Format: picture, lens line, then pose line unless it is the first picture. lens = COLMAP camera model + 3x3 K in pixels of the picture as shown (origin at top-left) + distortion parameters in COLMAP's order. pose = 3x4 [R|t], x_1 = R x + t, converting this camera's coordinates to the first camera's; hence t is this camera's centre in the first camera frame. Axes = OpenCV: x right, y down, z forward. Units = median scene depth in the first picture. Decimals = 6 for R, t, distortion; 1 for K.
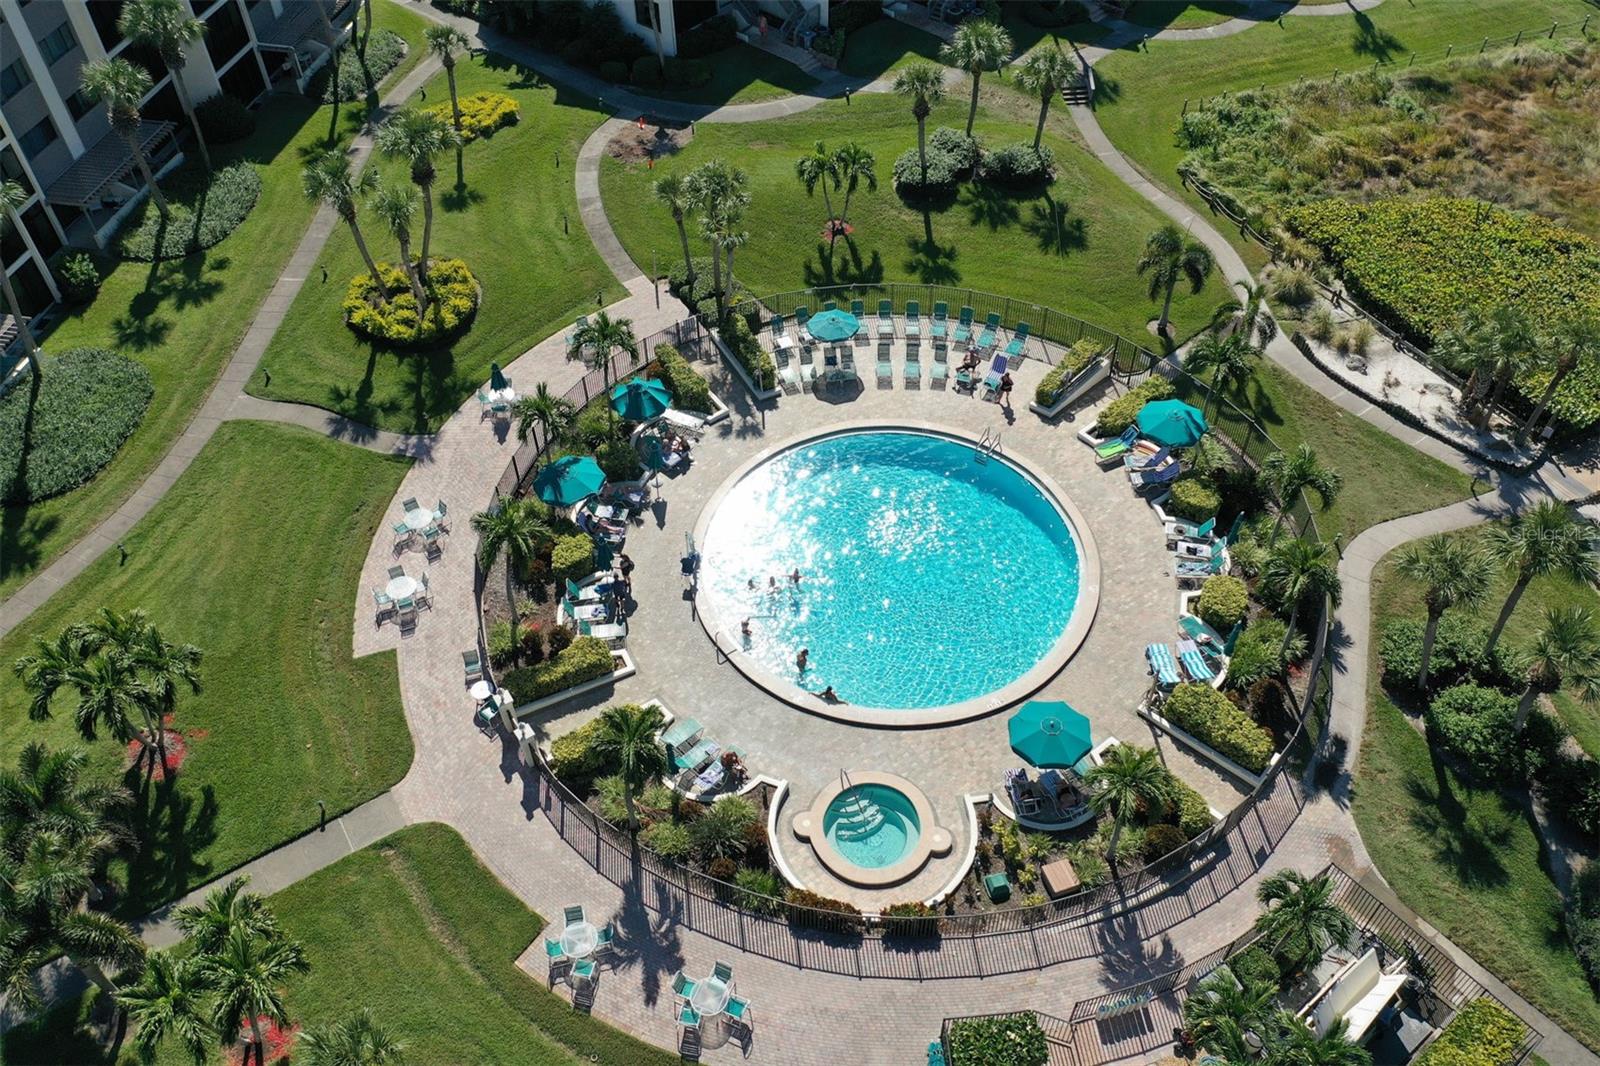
lens RADIAL K [[1267.7, 0, 800.0], [0, 1267.7, 533.0], [0, 0, 1]] dist [0.005058, 0.000231]
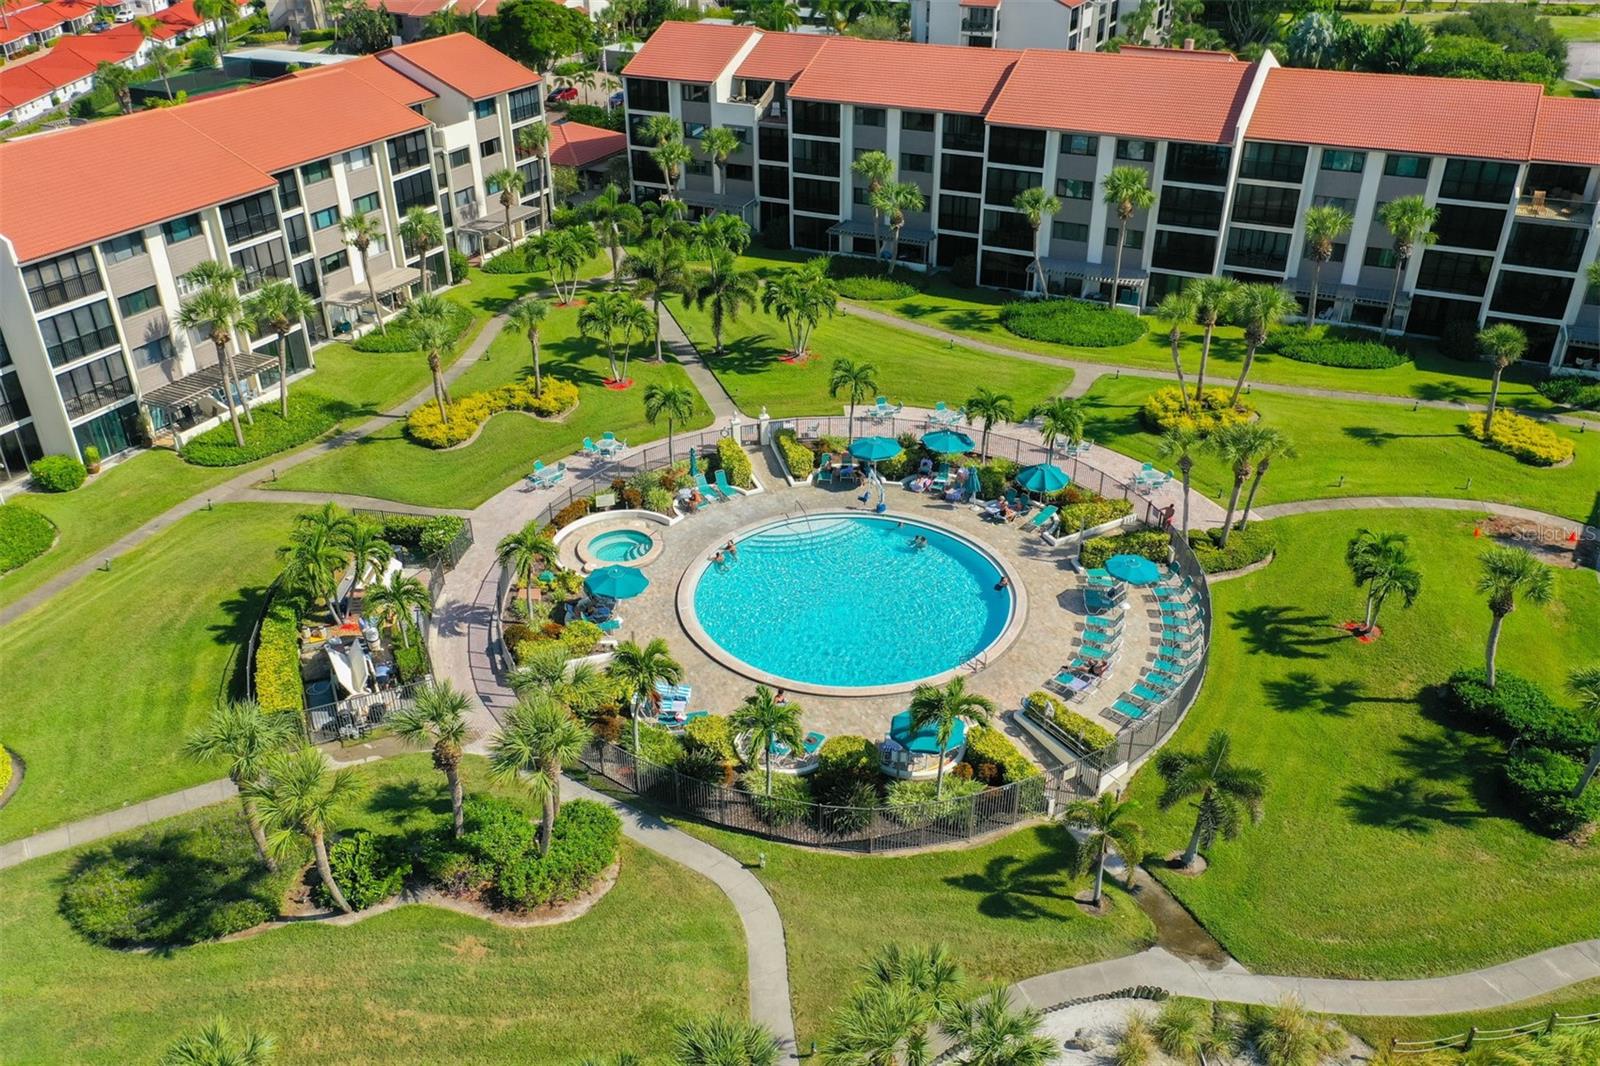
lens RADIAL K [[1267.7, 0, 800.0], [0, 1267.7, 533.0], [0, 0, 1]] dist [0.005058, 0.000231]
pose [[-0.250772, 0.496472, -0.831041, 1.000594], [-0.697862, 0.502241, 0.510629, -0.555836], [0.670896, 0.708004, 0.220521, 0.644977]]
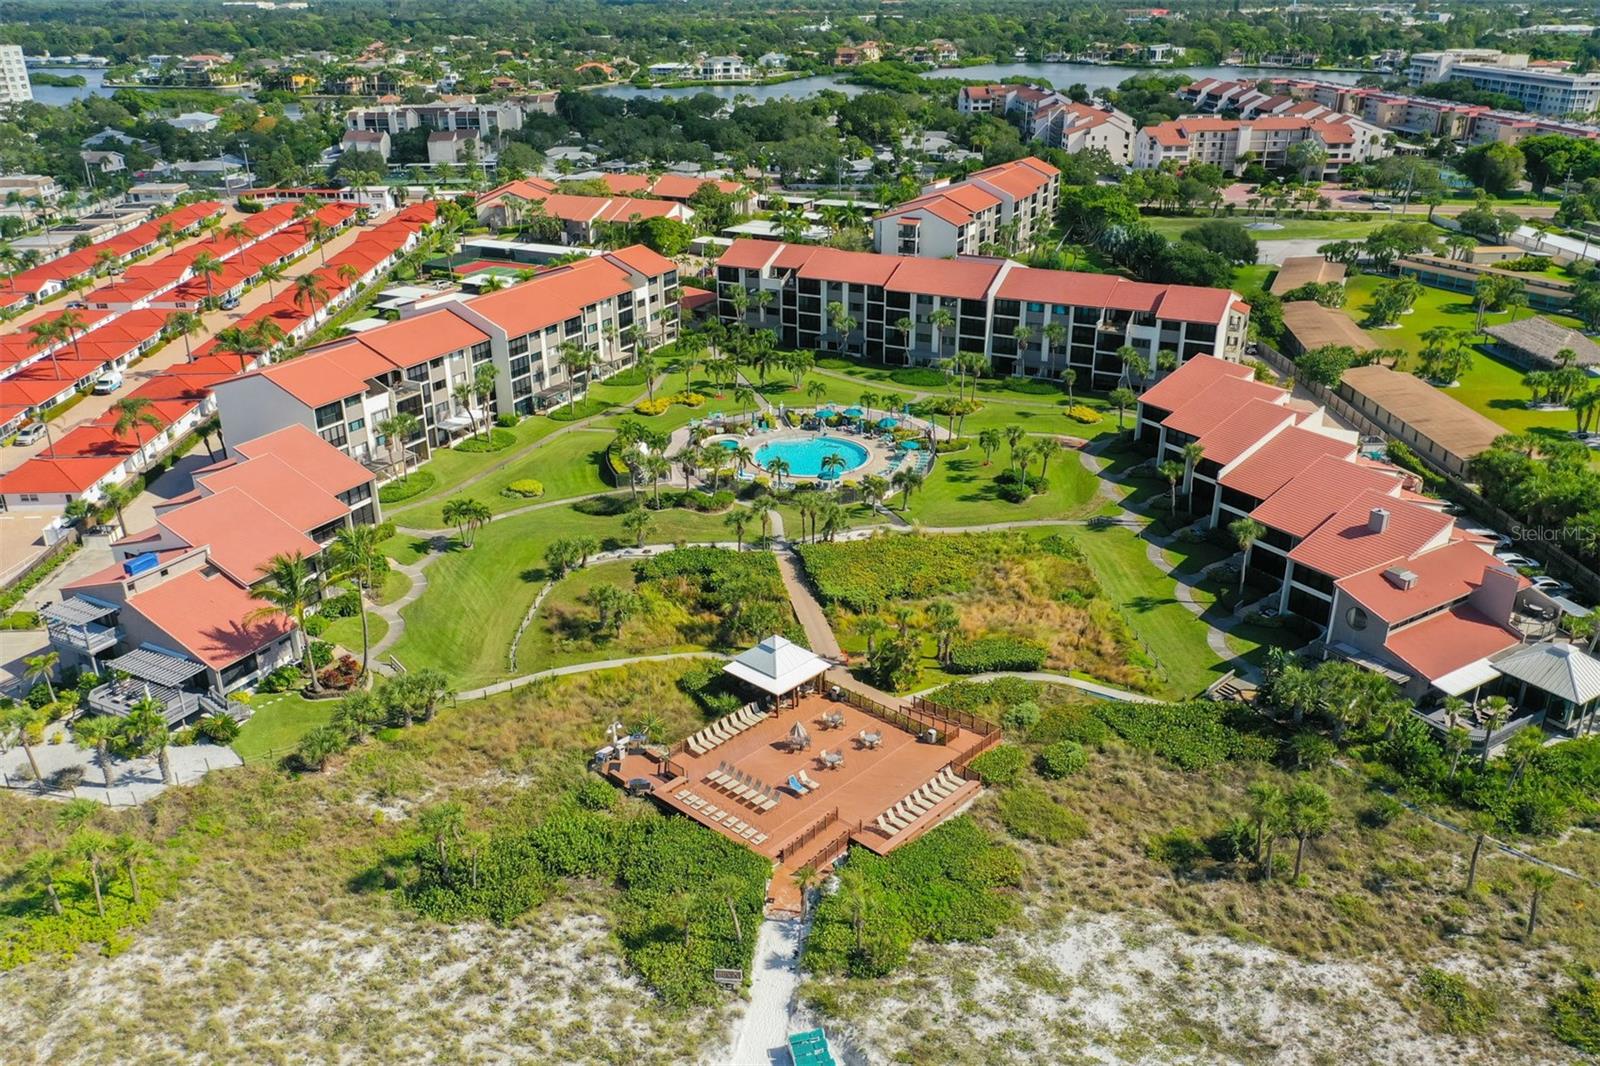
lens RADIAL K [[1267.7, 0, 800.0], [0, 1267.7, 533.0], [0, 0, 1]] dist [0.005058, 0.000231]
pose [[-0.274898, 0.395380, -0.876417, 2.904771], [-0.693861, 0.549424, 0.465500, -1.318199], [0.665574, 0.736076, 0.123303, 0.698146]]
